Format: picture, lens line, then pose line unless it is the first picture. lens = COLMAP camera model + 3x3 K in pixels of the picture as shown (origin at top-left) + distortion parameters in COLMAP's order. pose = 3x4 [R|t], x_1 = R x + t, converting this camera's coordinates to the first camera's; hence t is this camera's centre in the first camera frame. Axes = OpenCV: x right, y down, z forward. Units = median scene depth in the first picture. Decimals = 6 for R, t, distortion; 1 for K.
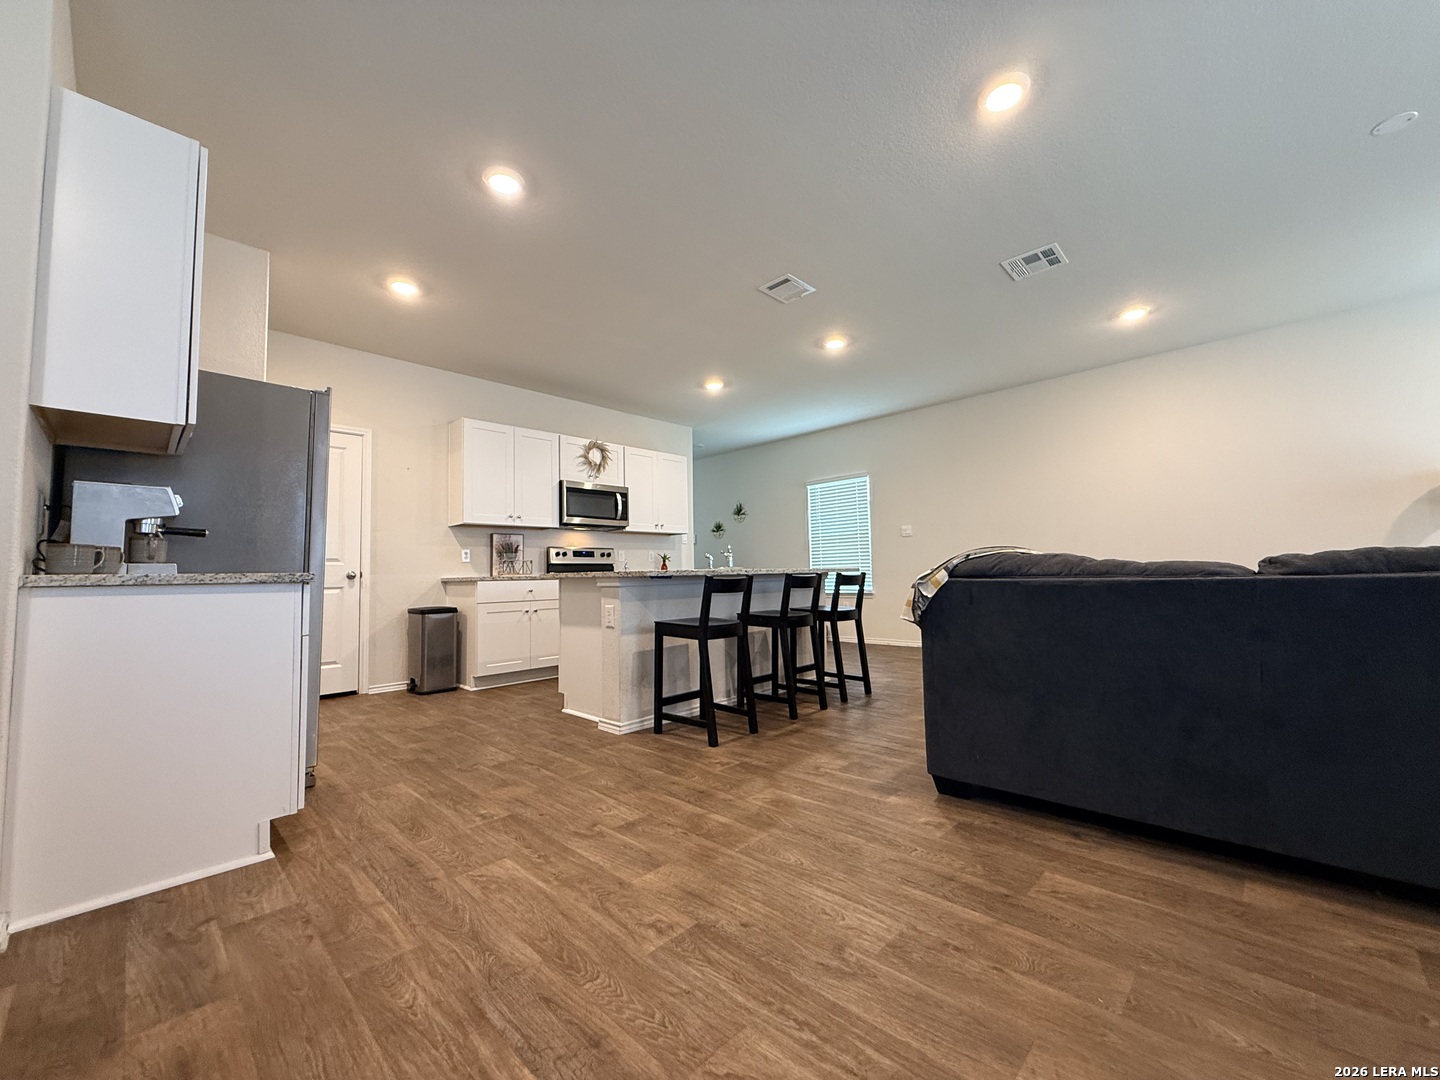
lens RADIAL K [[573.4, 0, 717.2], [0, 573.4, 539.5], [0, 0, 1]] dist [0.001571, -0.000215]
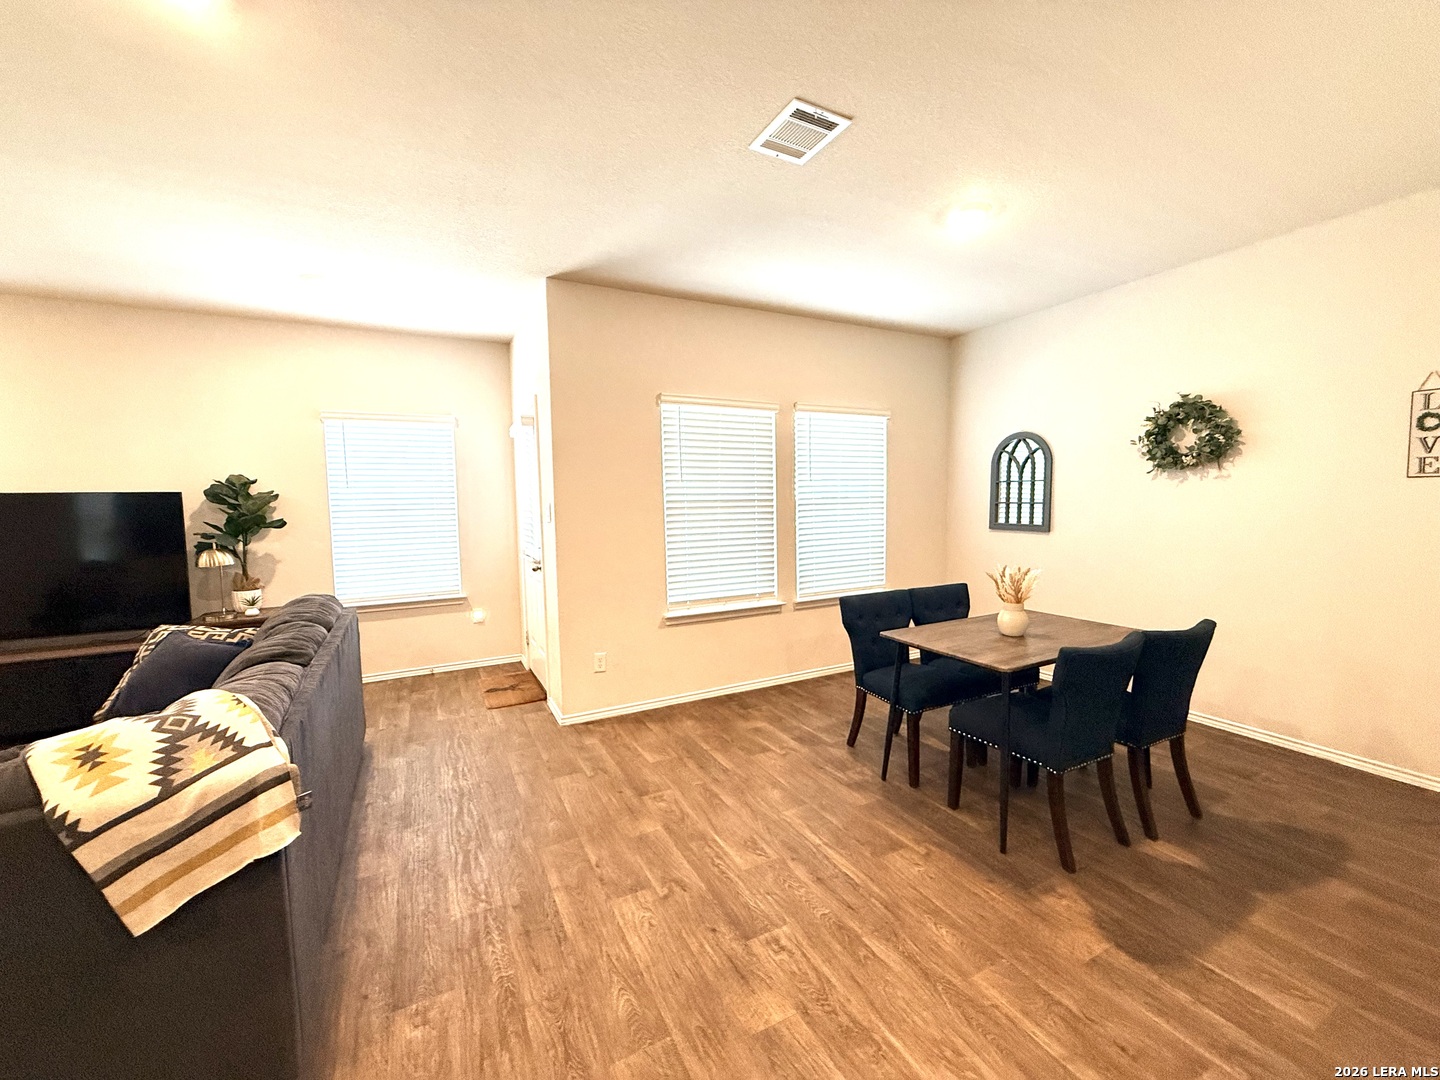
lens RADIAL K [[573.4, 0, 717.3], [0, 573.4, 541.2], [0, 0, 1]] dist [0.001571, -0.000215]
pose [[-0.948495, 0.015164, 0.316429, -0.176241], [0.018530, 0.999799, 0.007632, -0.107627], [-0.316250, 0.013102, -0.948585, 1.003138]]
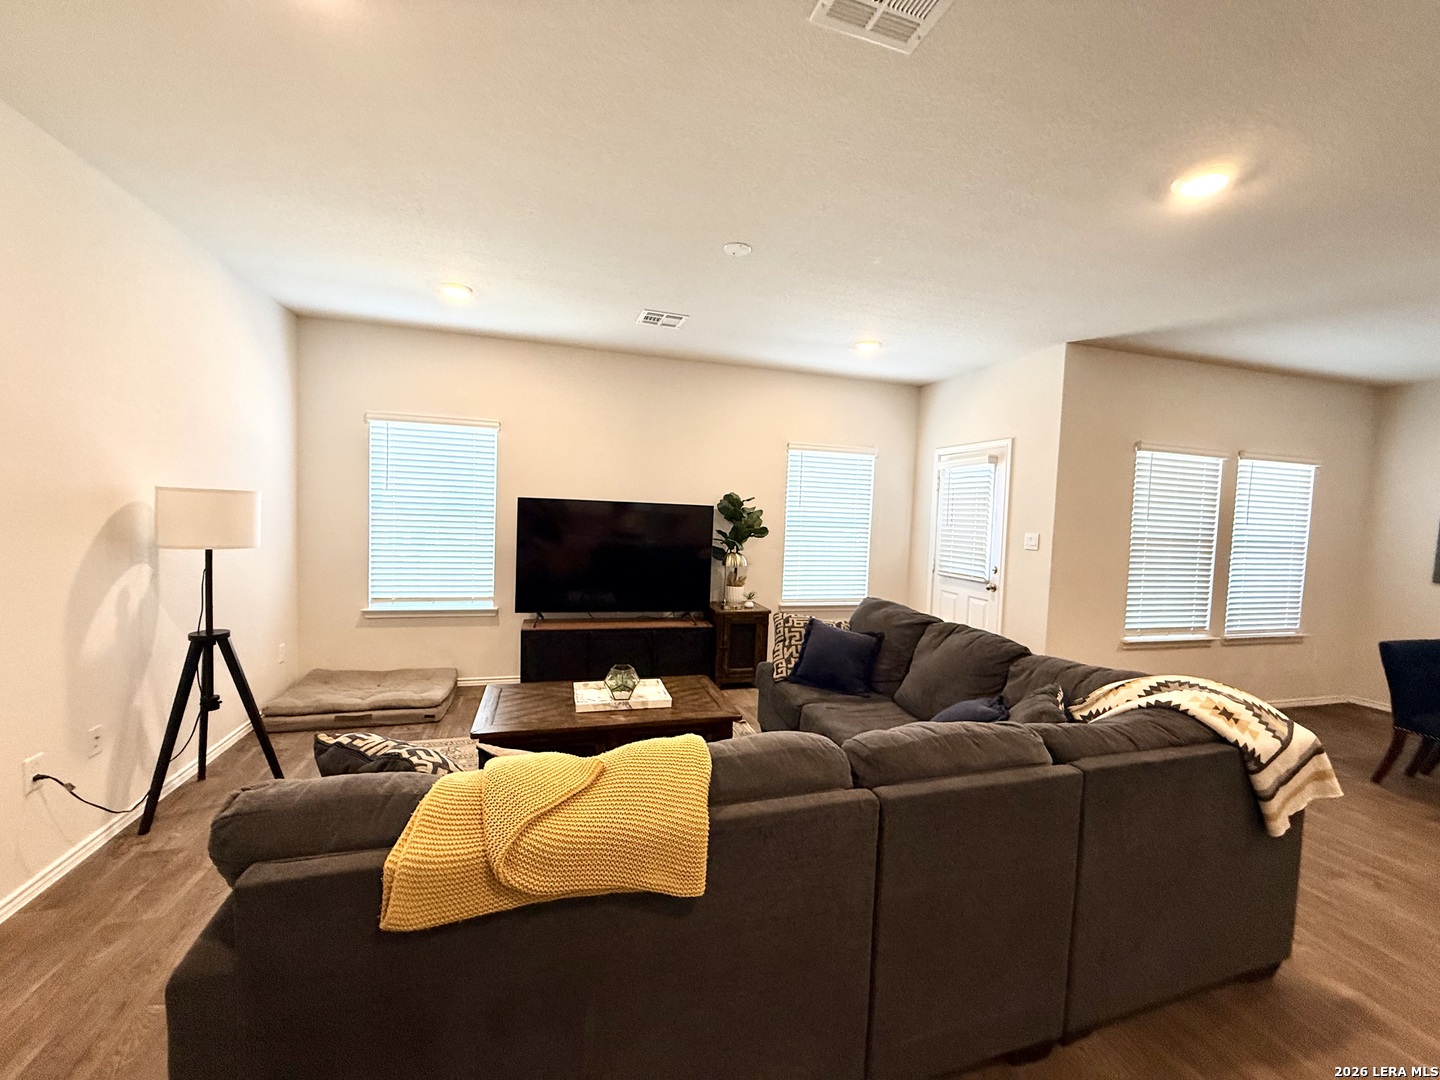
lens RADIAL K [[573.4, 0, 717.5], [0, 573.4, 539.7], [0, 0, 1]] dist [0.001571, -0.000215]
pose [[-0.873612, -0.037598, 0.485169, 0.506818], [-0.050287, 0.998648, -0.013158, -0.113288], [-0.484018, -0.035892, -0.874322, 1.535838]]
